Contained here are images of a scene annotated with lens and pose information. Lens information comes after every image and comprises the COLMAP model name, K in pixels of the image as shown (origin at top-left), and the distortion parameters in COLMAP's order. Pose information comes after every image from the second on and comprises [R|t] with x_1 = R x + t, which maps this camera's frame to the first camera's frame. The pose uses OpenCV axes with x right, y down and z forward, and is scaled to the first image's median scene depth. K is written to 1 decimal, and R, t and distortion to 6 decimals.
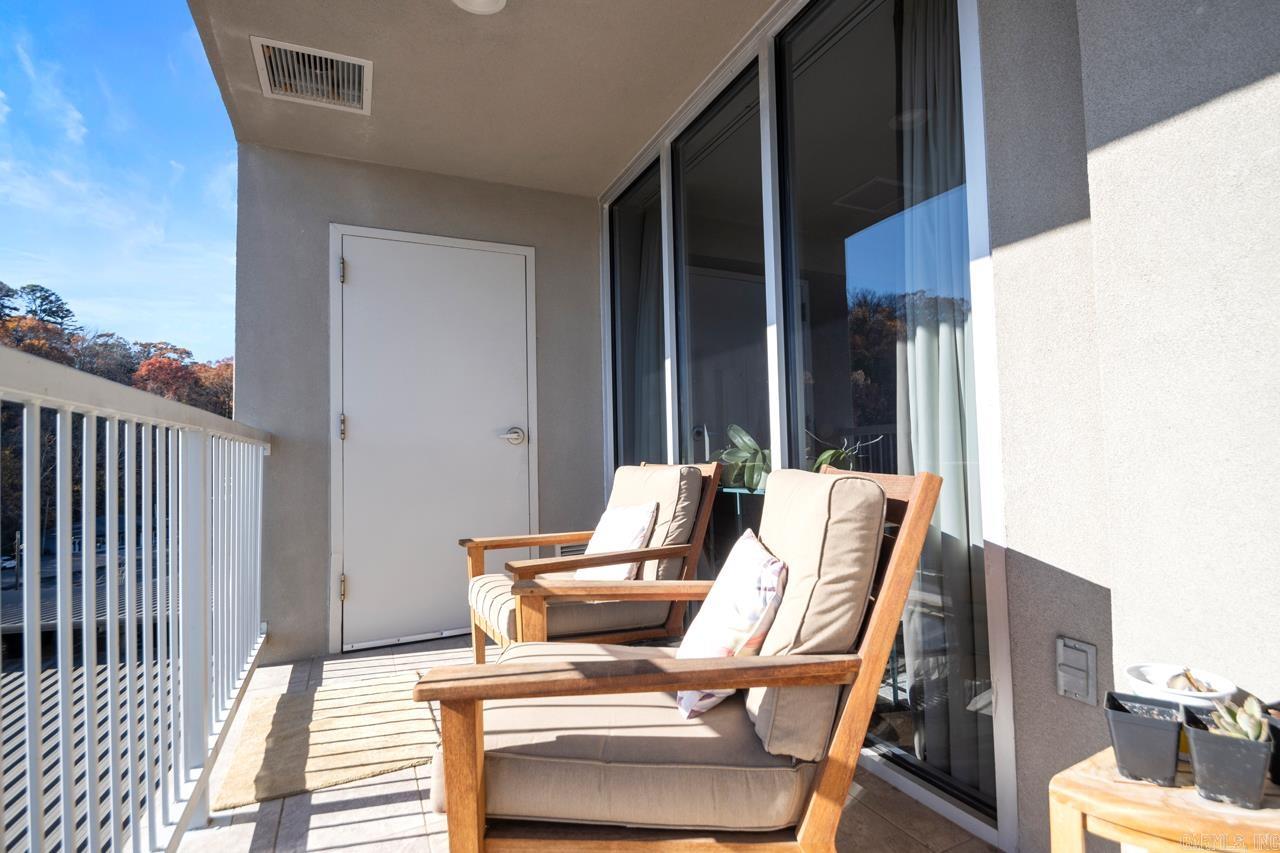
lens RADIAL K [[607.1, 0, 640.0], [0, 607.1, 426.5], [0, 0, 1]] dist [0.022041, -0.023030]
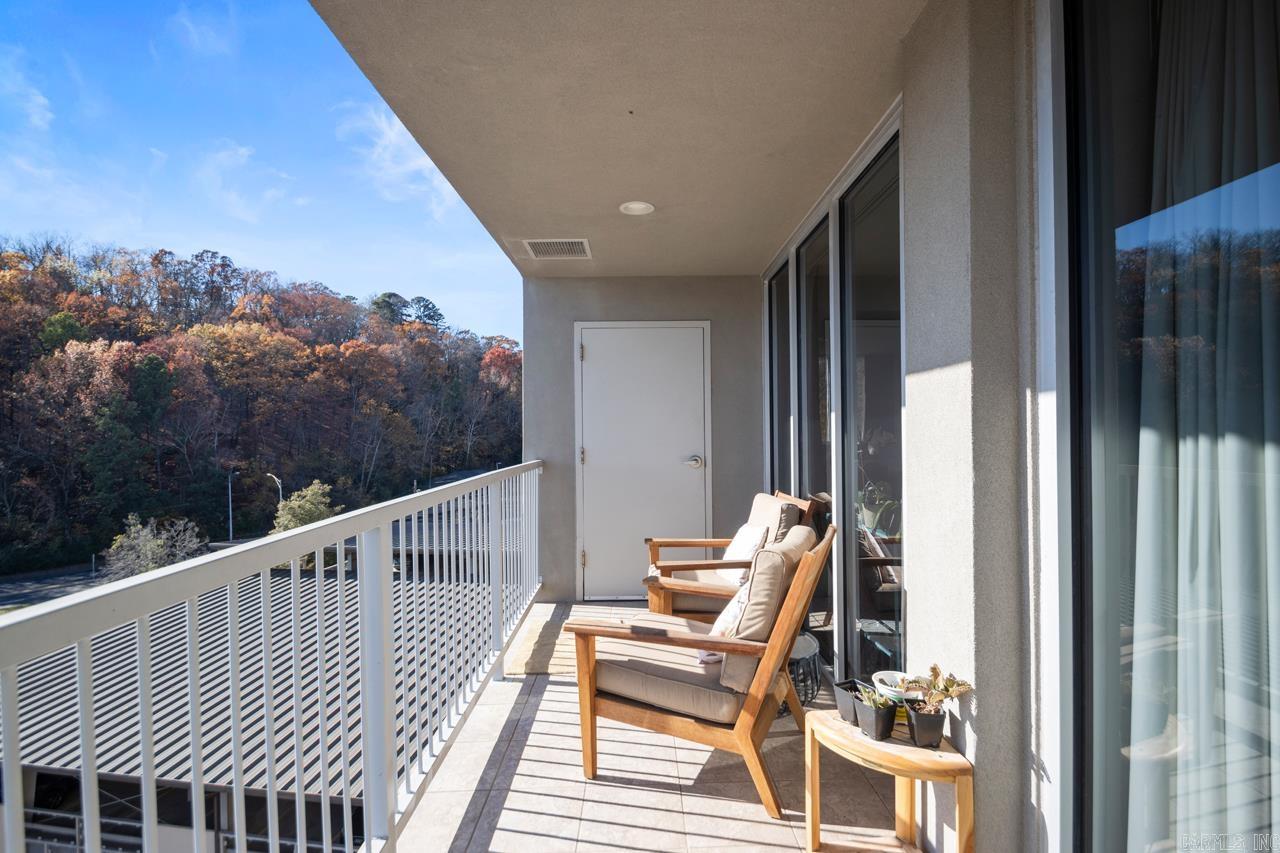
lens RADIAL K [[603.3, 0, 647.5], [0, 603.3, 423.5], [0, 0, 1]] dist [0.012496, -0.017261]
pose [[0.909896, 0.012149, -0.414658, 0.480768], [0.007224, 0.998955, 0.045120, -0.244912], [0.414773, -0.044050, 0.908858, -0.513825]]
